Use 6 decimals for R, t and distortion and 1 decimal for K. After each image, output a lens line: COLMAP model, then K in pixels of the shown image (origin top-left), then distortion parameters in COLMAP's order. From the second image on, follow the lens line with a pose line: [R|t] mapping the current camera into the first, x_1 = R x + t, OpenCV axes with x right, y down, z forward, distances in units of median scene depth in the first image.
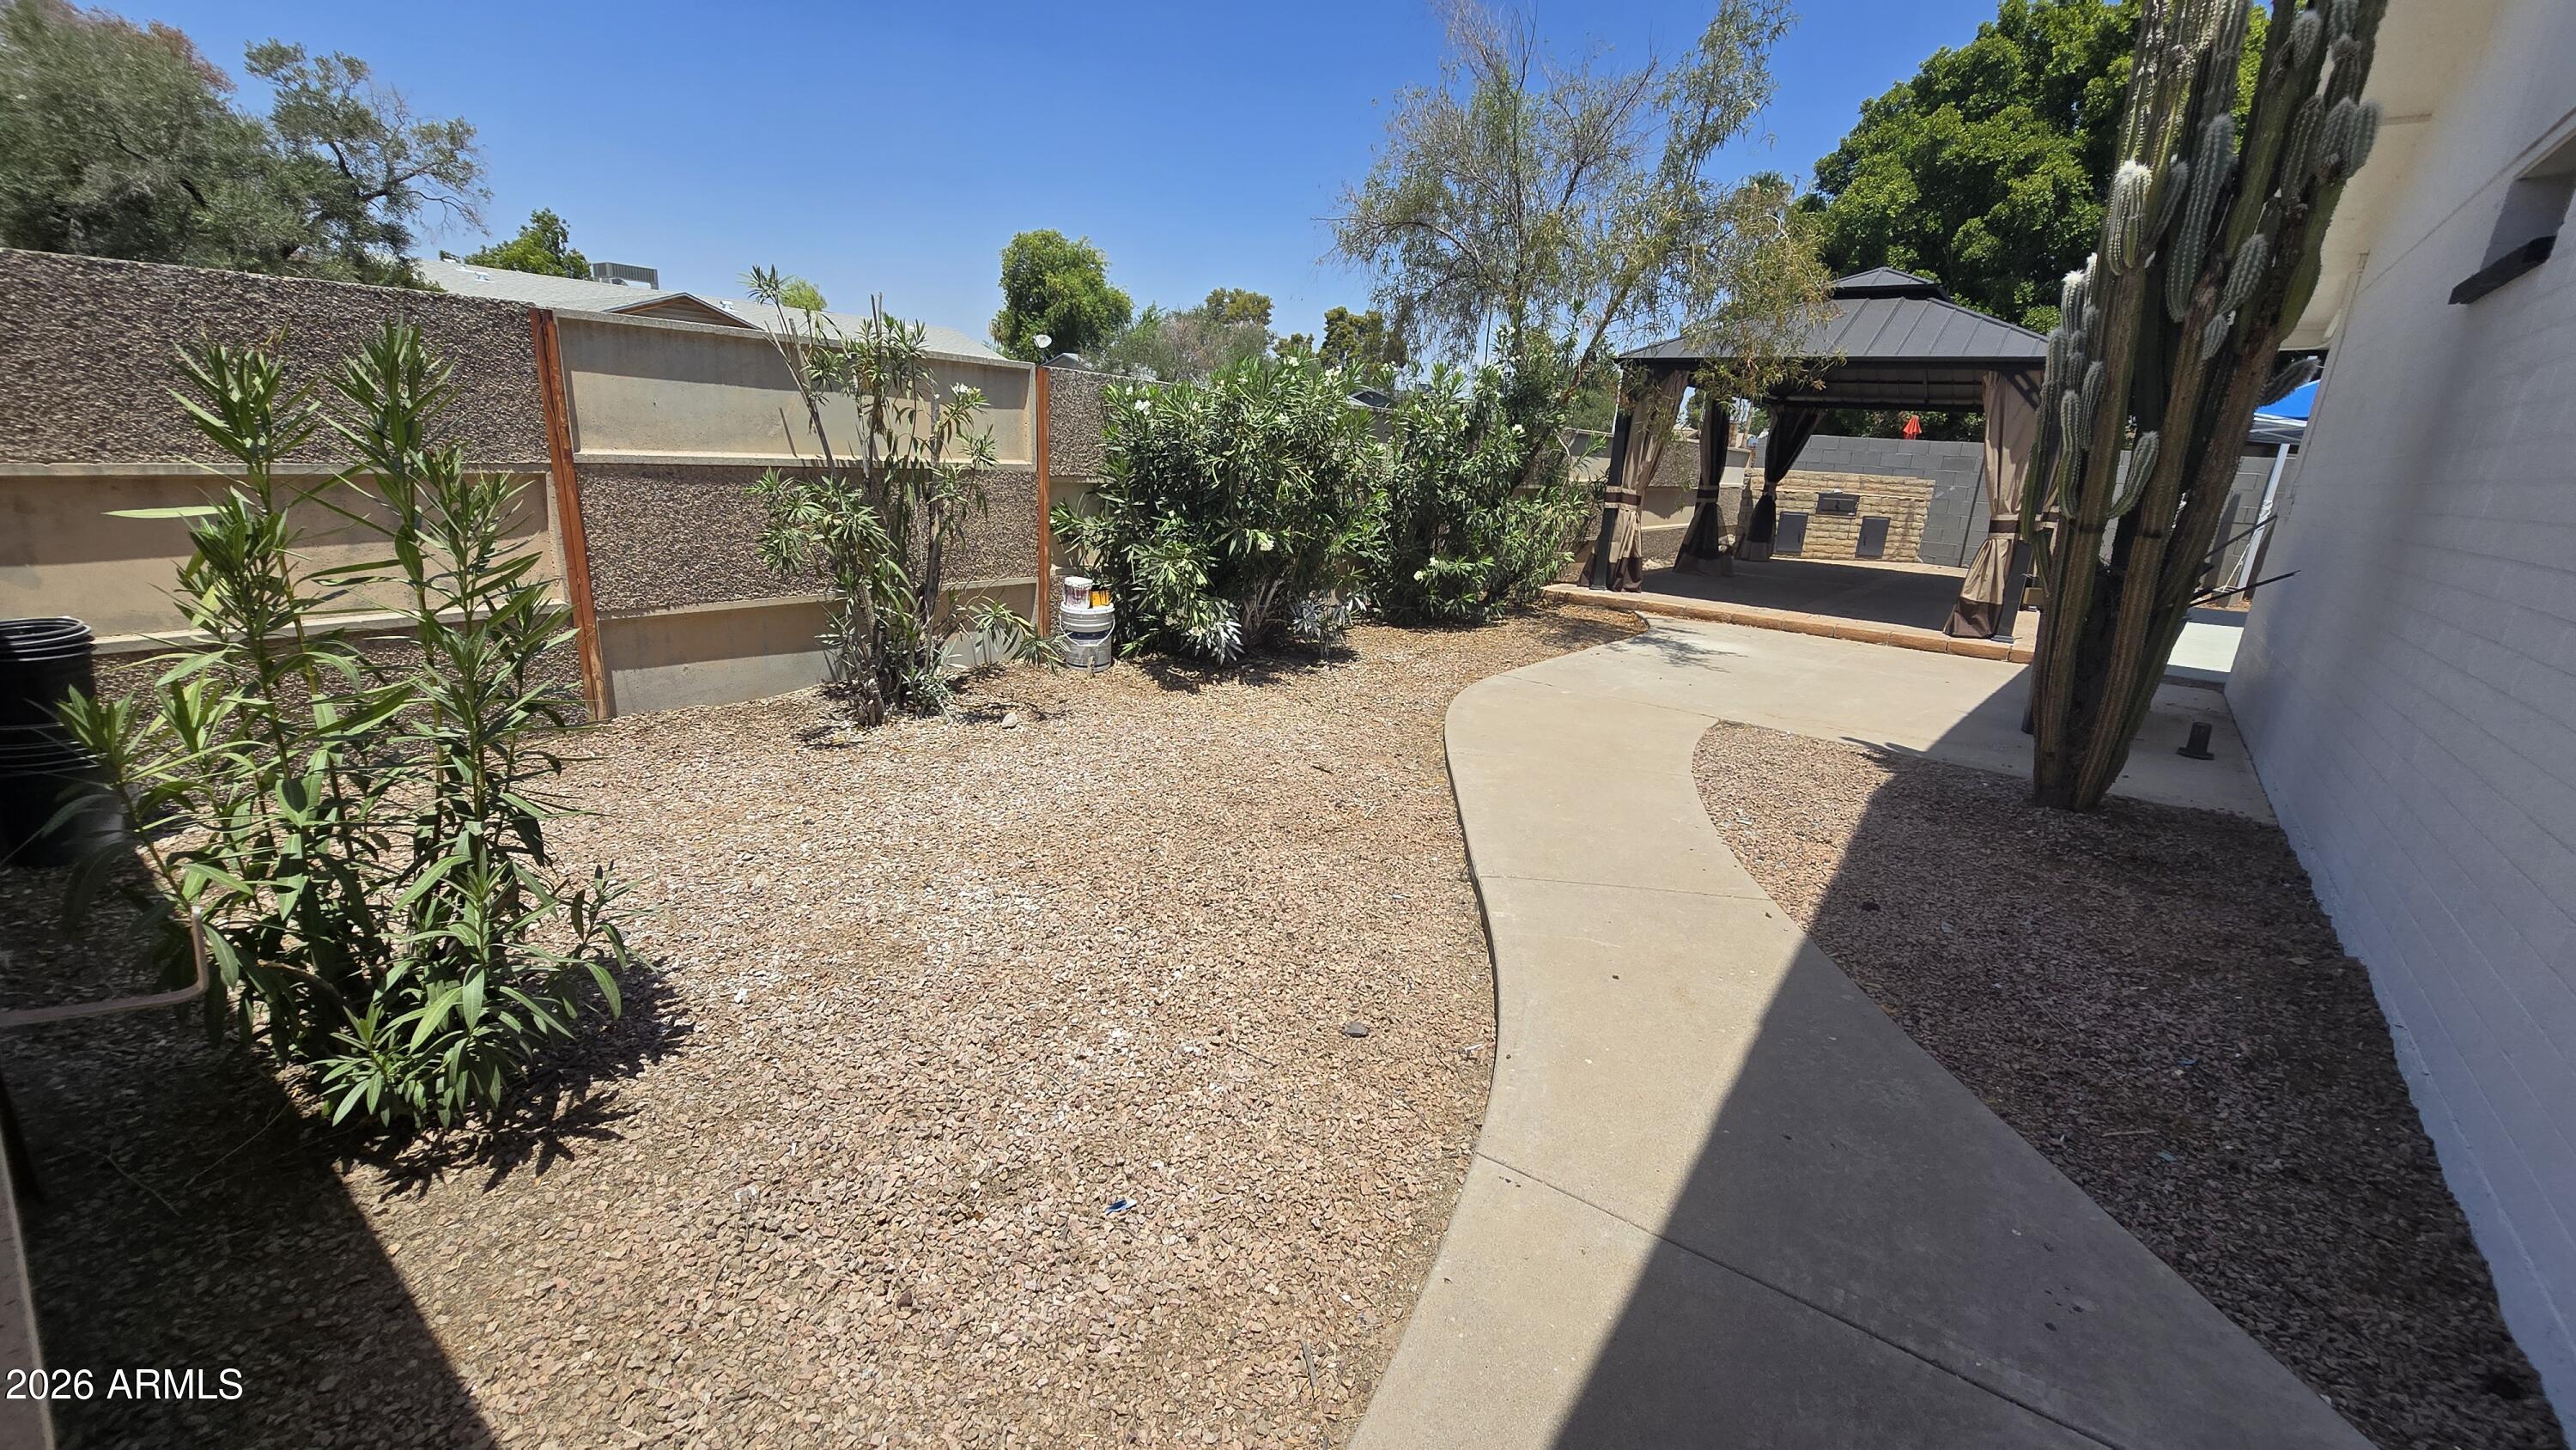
lens RADIAL K [[1063.9, 0, 1303.8], [0, 1063.9, 720.2], [0, 0, 1]] dist [-0.001166, -0.000010]
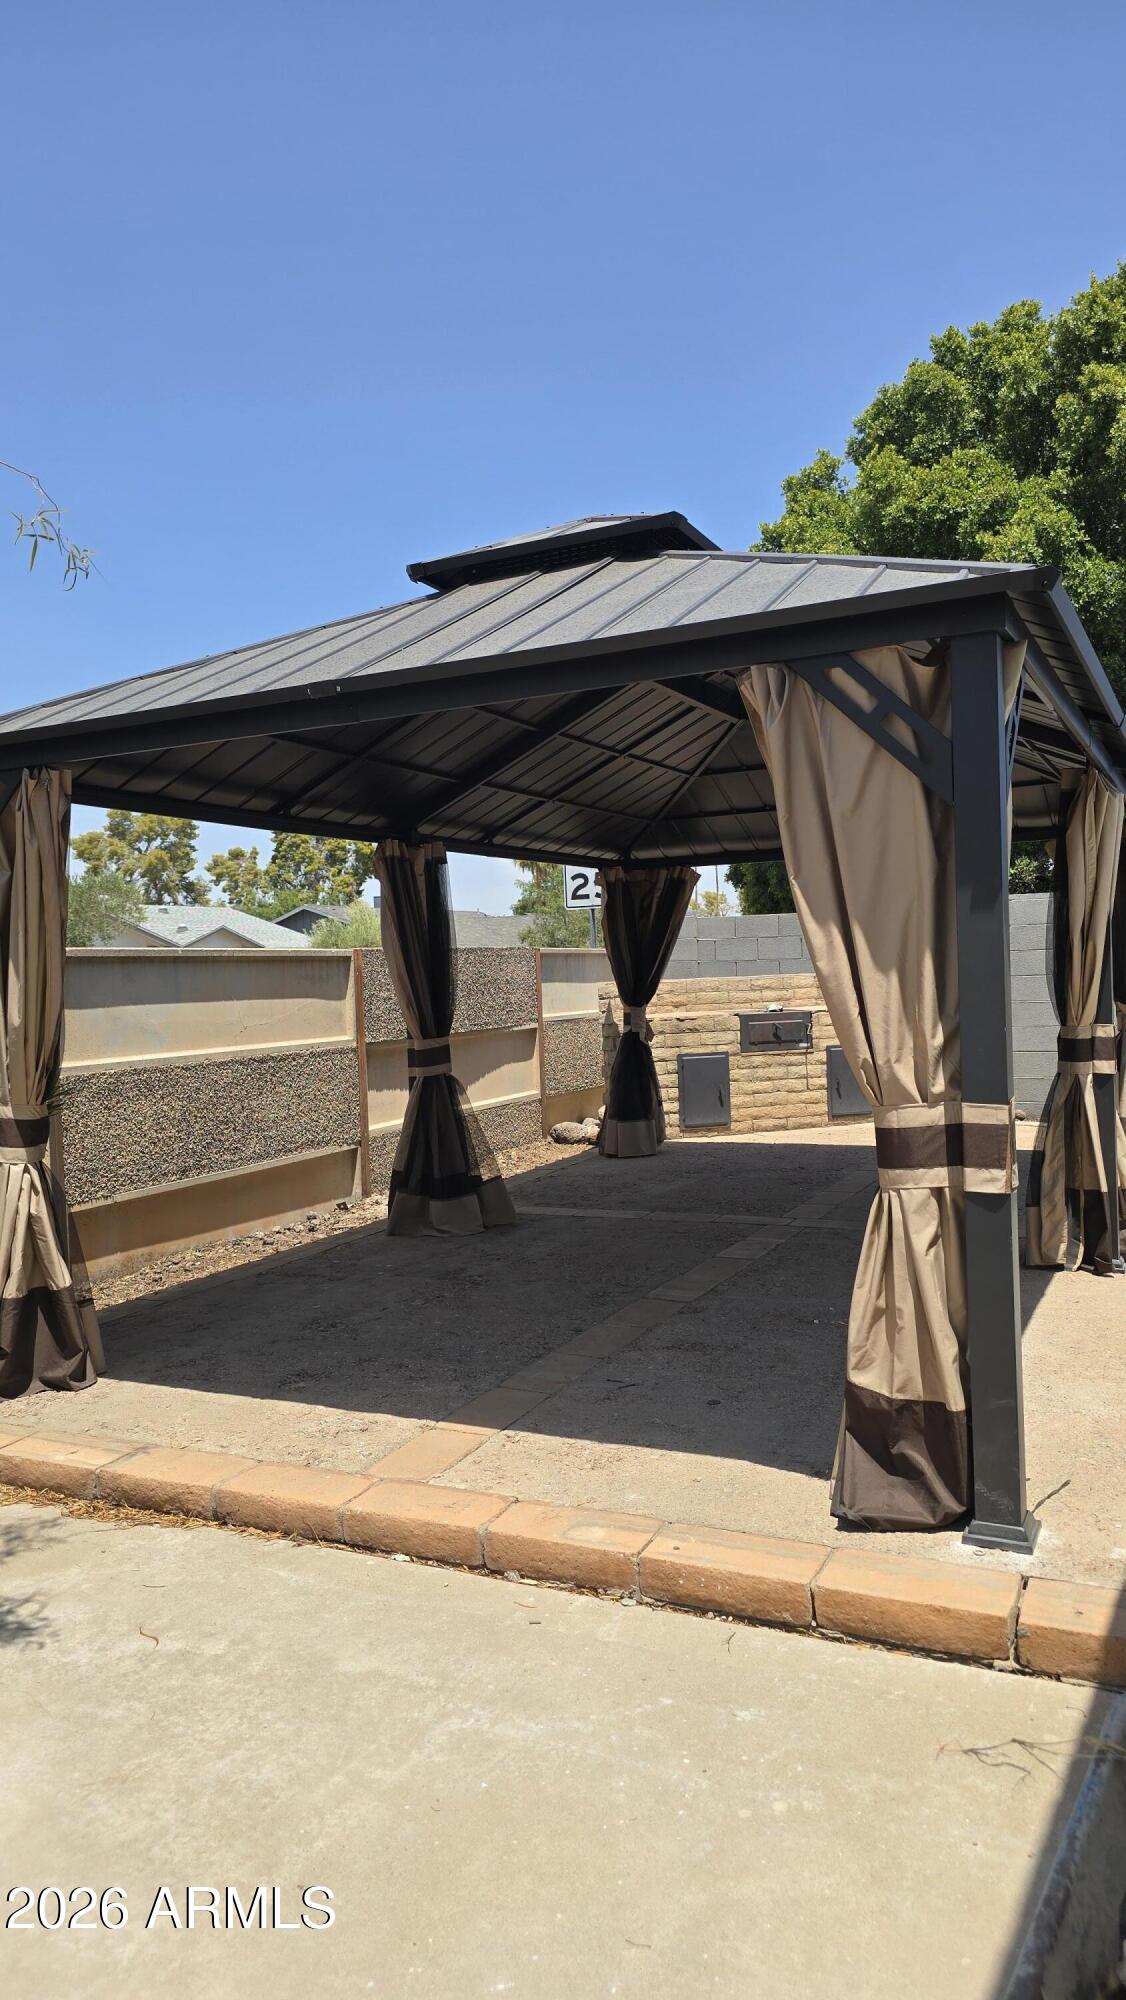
lens RADIAL K [[1350.0, 0, 551.3], [0, 1350.0, 997.0], [0, 0, 1]] dist [0.059538, -0.067793]
pose [[0.979626, -0.097773, 0.175425, 0.268513], [0.135746, 0.966102, -0.219590, -0.082854], [-0.148009, 0.238929, 0.959691, 0.345139]]
